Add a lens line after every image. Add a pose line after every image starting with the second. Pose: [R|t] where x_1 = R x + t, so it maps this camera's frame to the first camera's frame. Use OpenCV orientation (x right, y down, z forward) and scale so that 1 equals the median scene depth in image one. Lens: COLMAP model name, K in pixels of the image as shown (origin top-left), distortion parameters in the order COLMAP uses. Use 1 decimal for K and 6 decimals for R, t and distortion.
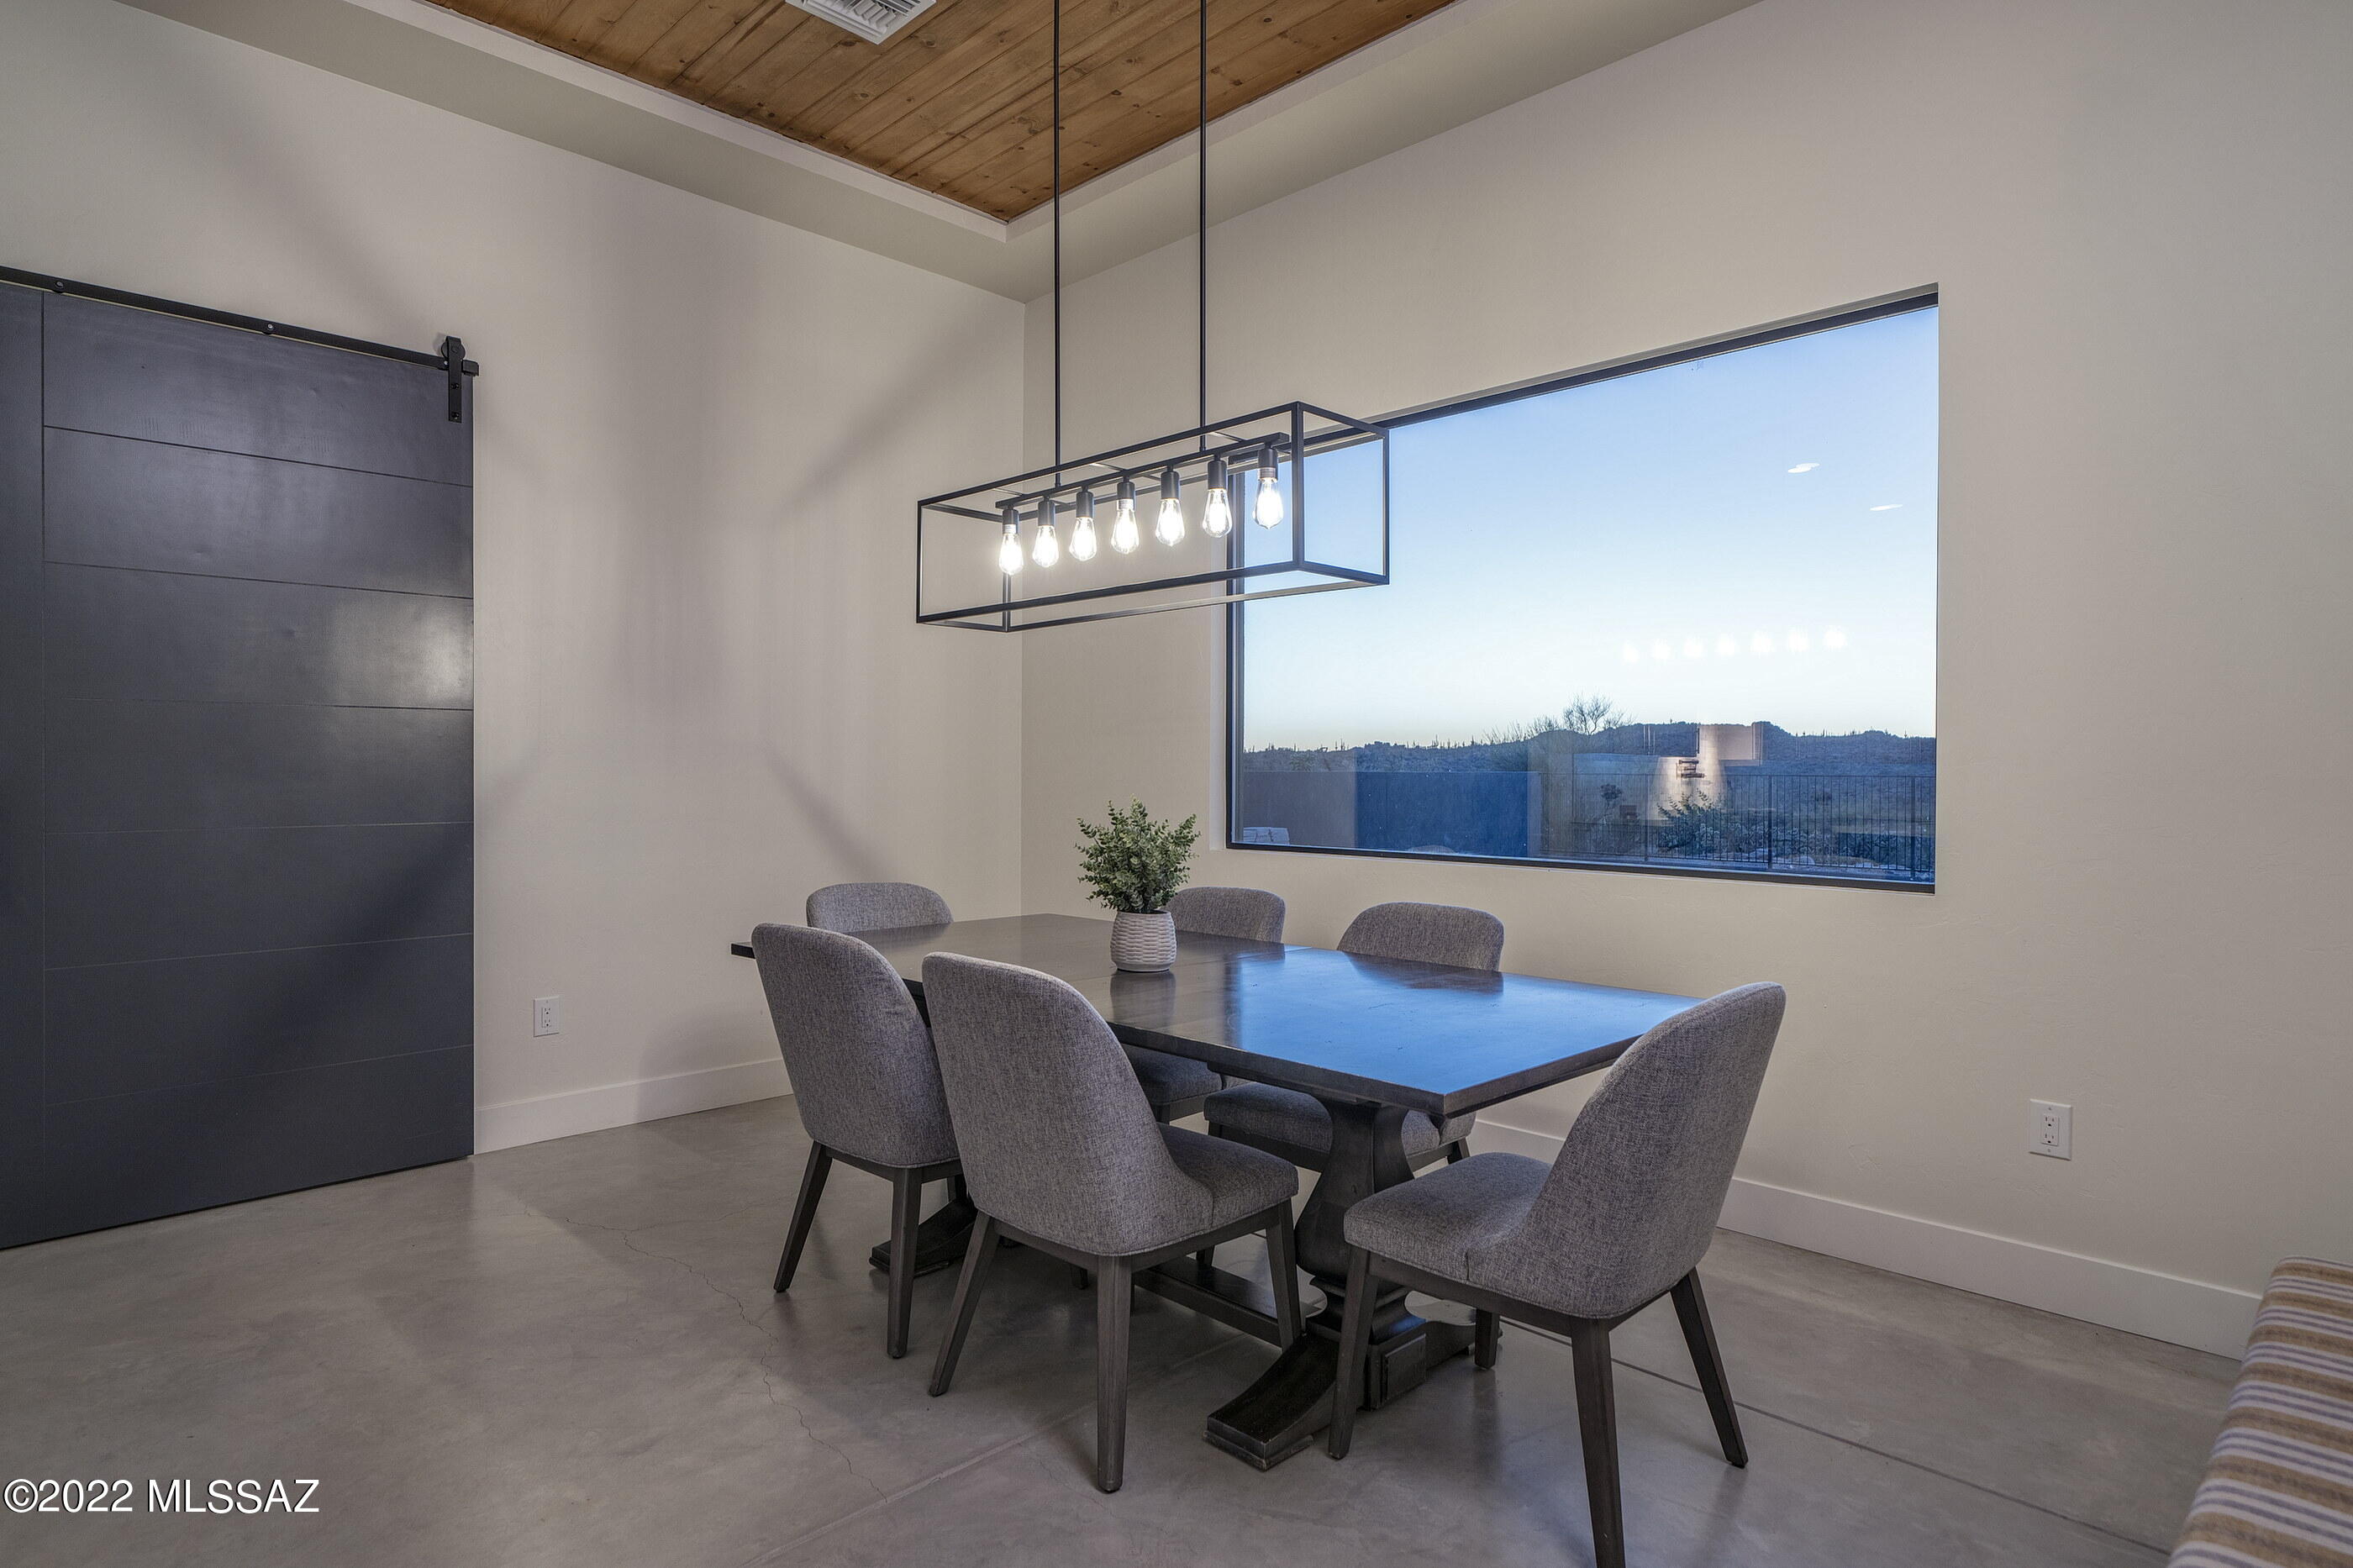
lens RADIAL K [[1255.3, 0, 1194.3], [0, 1255.3, 781.9], [0, 0, 1]] dist [-0.003655, -0.000619]
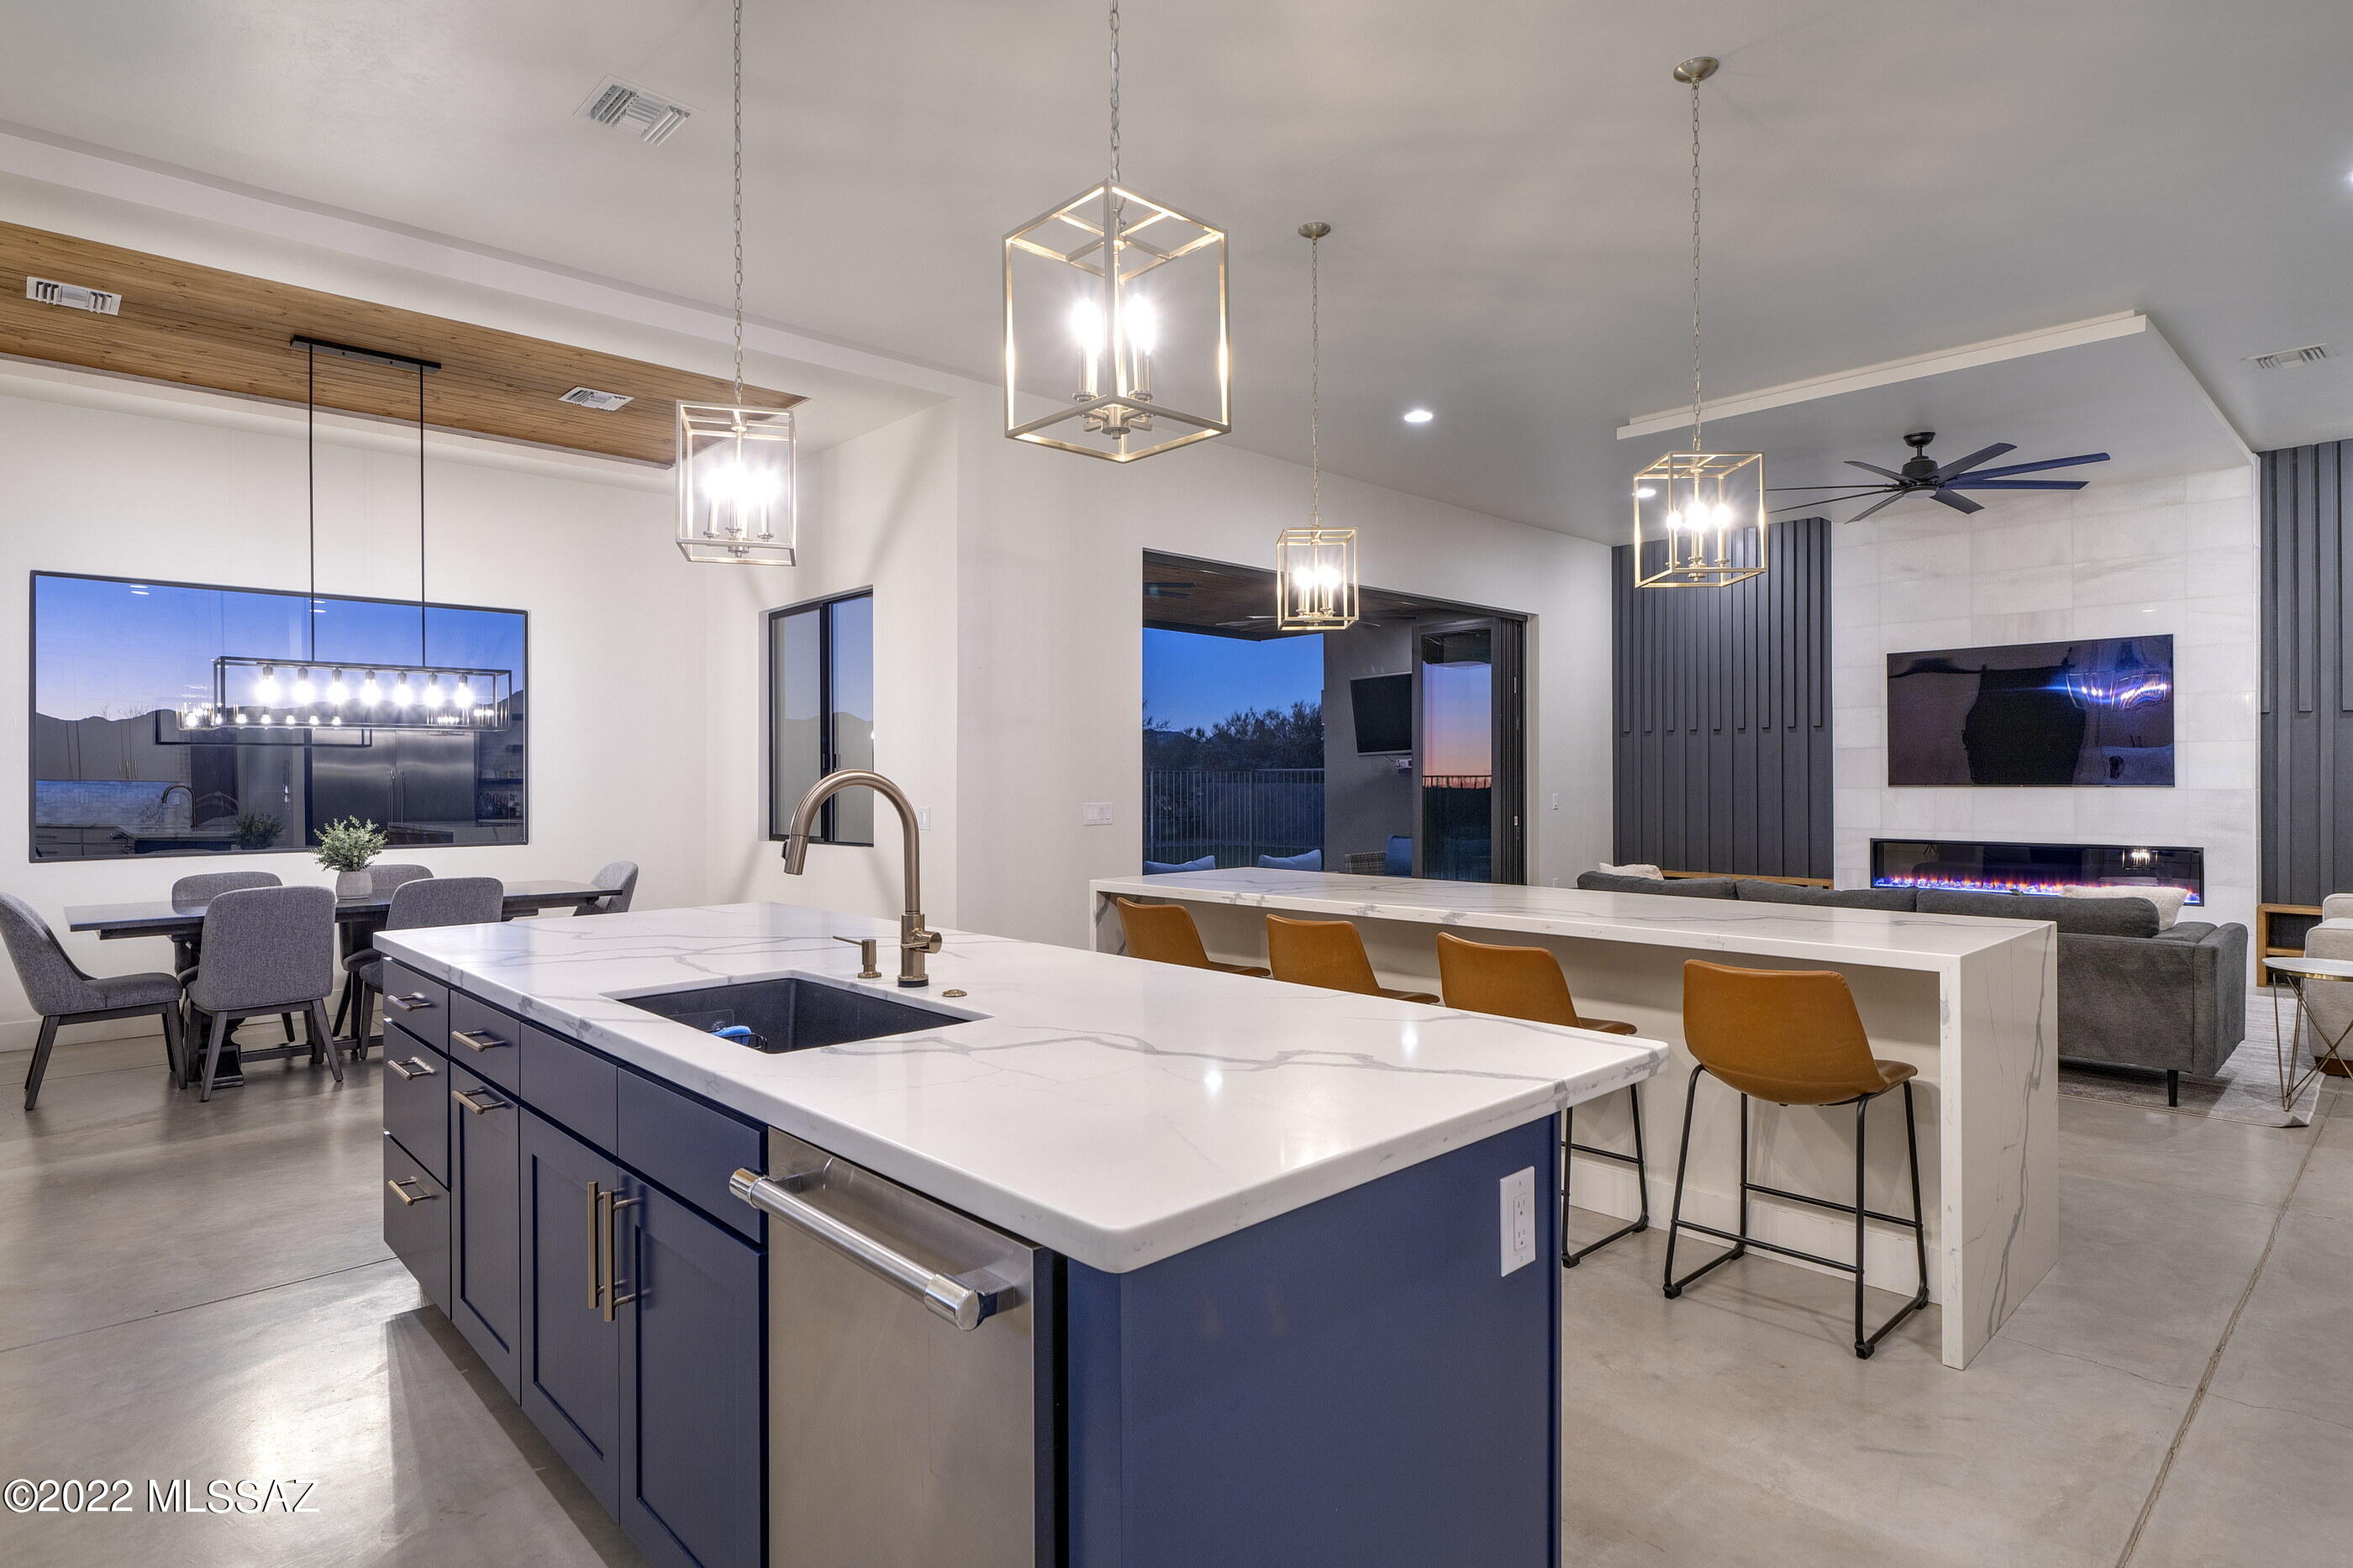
lens RADIAL K [[1220.8, 0, 1284.1], [0, 1220.8, 775.8], [0, 0, 1]] dist [0.003399, 0.000465]
pose [[0.001924, 0.003402, 0.999992, -1.582845], [0.014446, 0.999890, -0.003429, -0.020561], [-0.999894, 0.014453, 0.001875, -0.412521]]
